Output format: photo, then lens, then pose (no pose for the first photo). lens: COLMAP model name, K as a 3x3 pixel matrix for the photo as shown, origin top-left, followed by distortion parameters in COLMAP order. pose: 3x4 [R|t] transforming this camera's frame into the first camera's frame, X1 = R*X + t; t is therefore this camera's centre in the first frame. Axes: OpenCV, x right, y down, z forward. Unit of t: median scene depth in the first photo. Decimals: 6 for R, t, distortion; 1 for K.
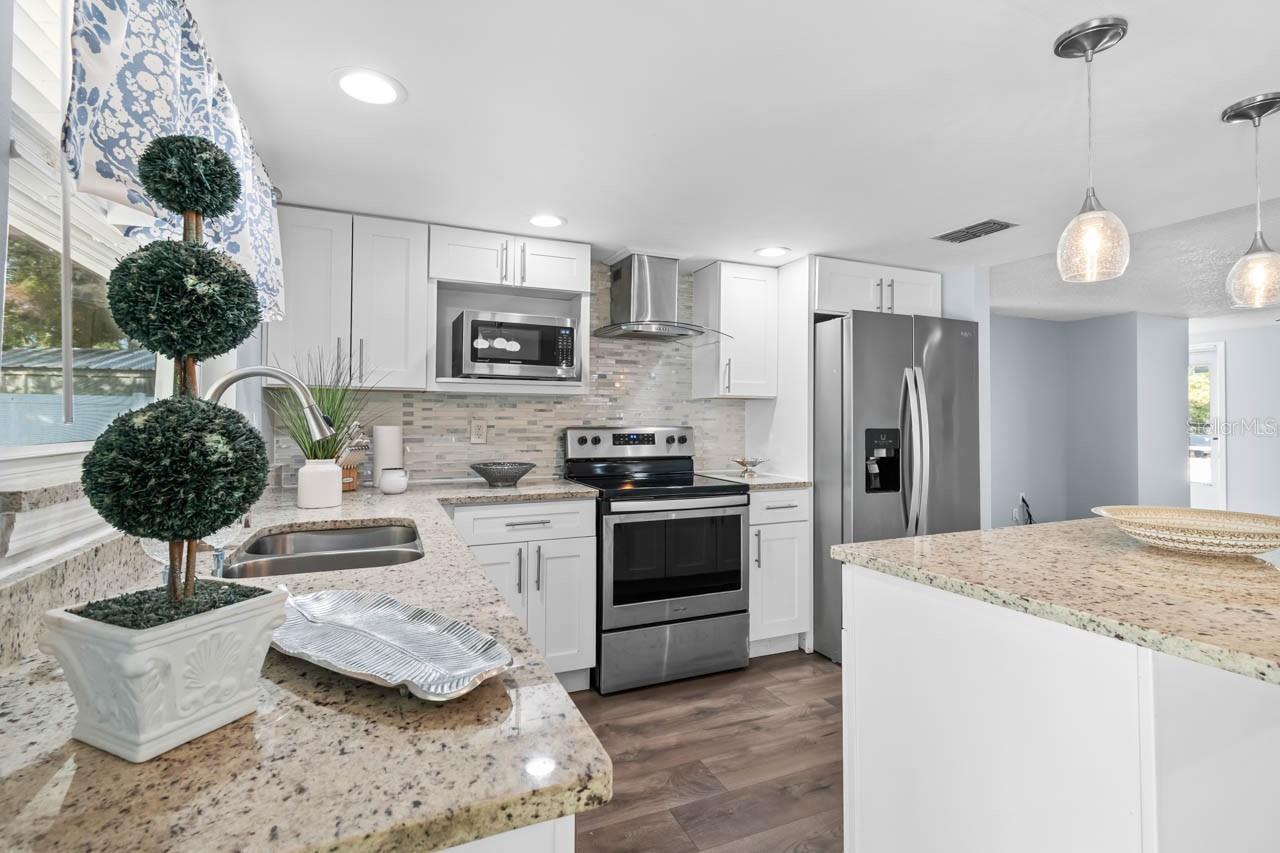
lens RADIAL K [[578.2, 0, 641.4], [0, 578.2, 402.9], [0, 0, 1]] dist [-0.001706, -0.000626]
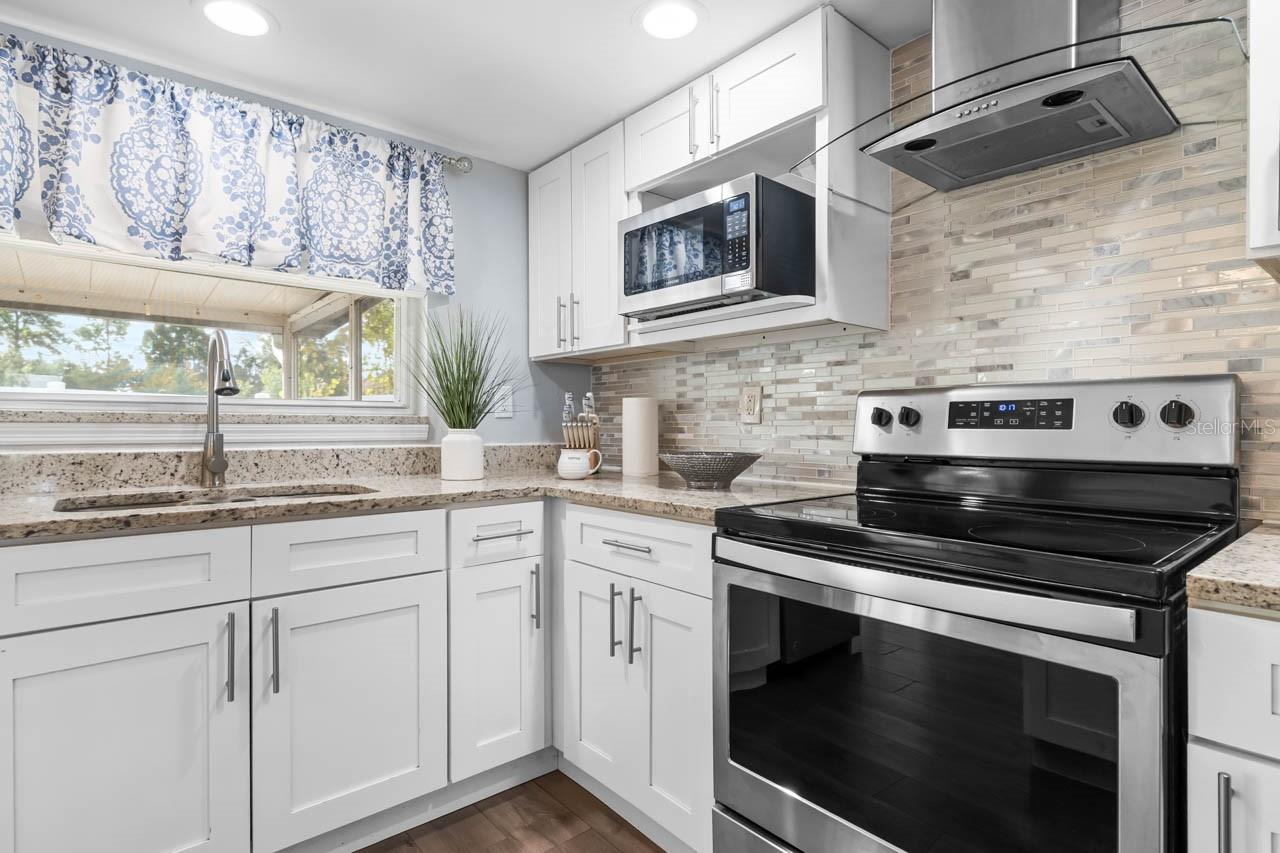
lens RADIAL K [[642.1, 0, 640.0], [0, 642.1, 426.5], [0, 0, 1]] dist [-0.001382, -0.000267]
pose [[0.293454, -0.002417, -0.955970, 0.359112], [0.027972, 0.999590, 0.006059, 0.065158], [0.955564, -0.028519, 0.293402, 0.660724]]
